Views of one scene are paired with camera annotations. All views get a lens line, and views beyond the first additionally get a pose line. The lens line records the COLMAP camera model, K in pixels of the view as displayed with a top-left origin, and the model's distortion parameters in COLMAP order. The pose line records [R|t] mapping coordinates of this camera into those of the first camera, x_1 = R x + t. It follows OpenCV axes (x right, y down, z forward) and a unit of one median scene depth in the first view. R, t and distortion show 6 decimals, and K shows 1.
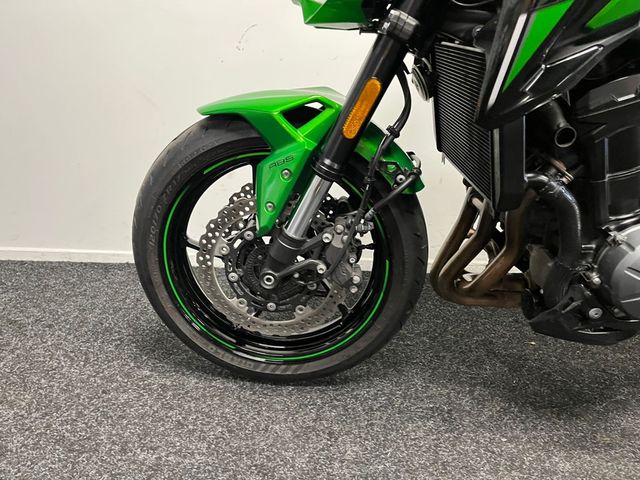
lens RADIAL K [[479.7, 0, 320.1], [0, 479.7, 242.3], [0, 0, 1]] dist [0.084721, -0.109763]
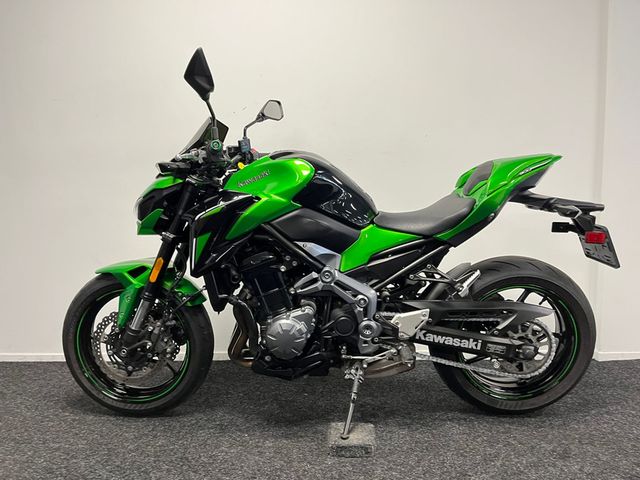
lens RADIAL K [[479.7, 0, 317.1], [0, 479.7, 240.2], [0, 0, 1]] dist [0.084721, -0.109763]
pose [[0.998866, -0.042017, -0.022389, 0.722188], [0.034829, 0.965500, -0.258065, 0.169301], [0.032460, 0.256992, 0.965868, -0.996532]]
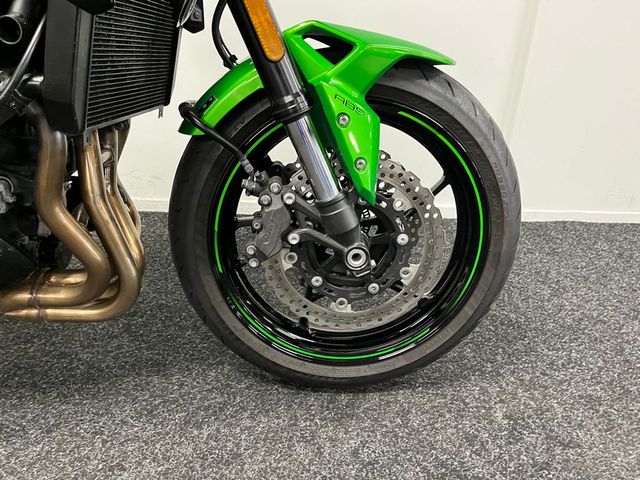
lens RADIAL K [[479.7, 0, 324.9], [0, 479.7, 241.1], [0, 0, 1]] dist [0.084721, -0.109763]
pose [[0.999314, -0.008897, 0.035936, 1.455120], [0.005891, 0.996542, 0.082885, 0.092732], [-0.036550, -0.082616, 0.995911, 0.006282]]
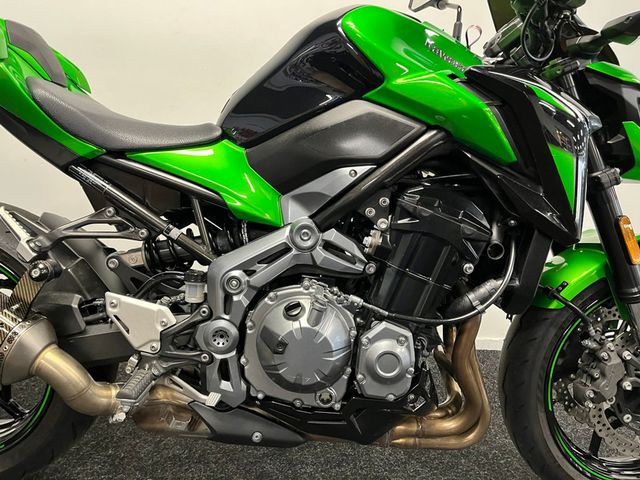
lens RADIAL K [[479.7, 0, 319.2], [0, 479.7, 235.9], [0, 0, 1]] dist [0.084721, -0.109763]
pose [[0.999635, 0.008953, 0.025499, 0.751483], [-0.004714, 0.986833, -0.161673, 0.008923], [-0.026611, 0.161494, 0.986515, -0.279036]]
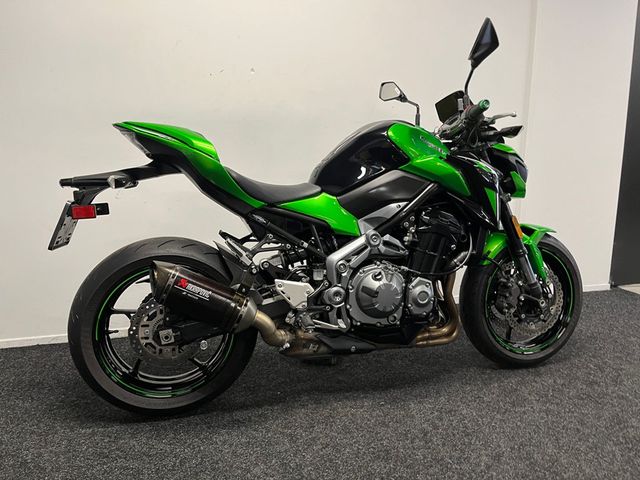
lens RADIAL K [[479.7, 0, 322.0], [0, 479.7, 241.4], [0, 0, 1]] dist [0.084721, -0.109763]
pose [[0.959828, -0.085030, 0.267396, 0.068121], [0.128746, 0.980200, -0.150443, 0.115783], [-0.249309, 0.178826, 0.951770, -1.046409]]
